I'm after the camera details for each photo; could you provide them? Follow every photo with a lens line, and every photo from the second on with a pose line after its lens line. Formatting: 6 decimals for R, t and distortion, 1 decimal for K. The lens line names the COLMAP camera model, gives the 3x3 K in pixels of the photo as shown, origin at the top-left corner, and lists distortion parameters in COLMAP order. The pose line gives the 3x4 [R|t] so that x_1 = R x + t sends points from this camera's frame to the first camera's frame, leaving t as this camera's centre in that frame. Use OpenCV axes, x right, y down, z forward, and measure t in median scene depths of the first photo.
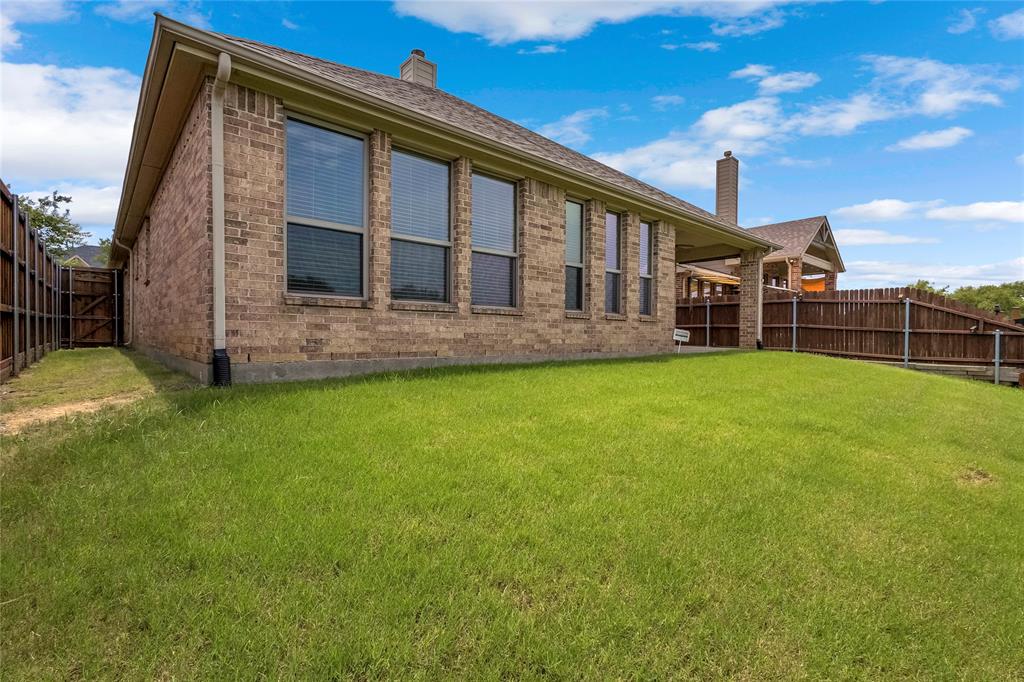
lens RADIAL K [[468.8, 0, 512.3], [0, 468.8, 339.0], [0, 0, 1]] dist [0.005019, -0.001256]
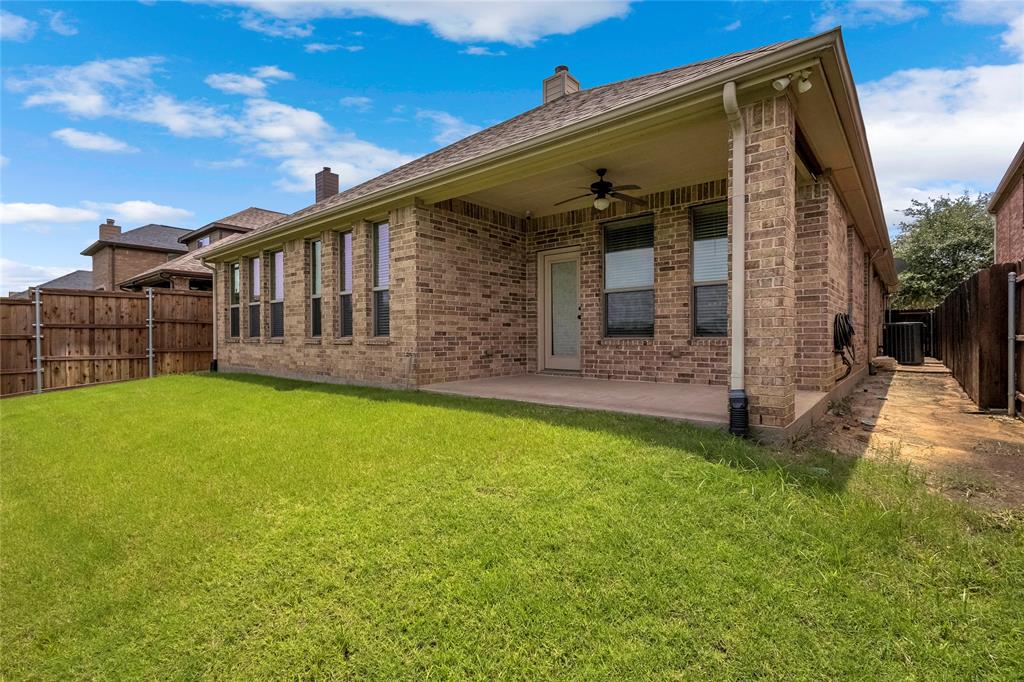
lens RADIAL K [[468.8, 0, 512.0], [0, 468.8, 341.1], [0, 0, 1]] dist [0.005019, -0.001256]
pose [[0.133812, -0.003510, -0.991001, 1.199262], [-0.008151, 0.999956, -0.004643, -0.044544], [0.990973, 0.008699, 0.133777, 1.196896]]
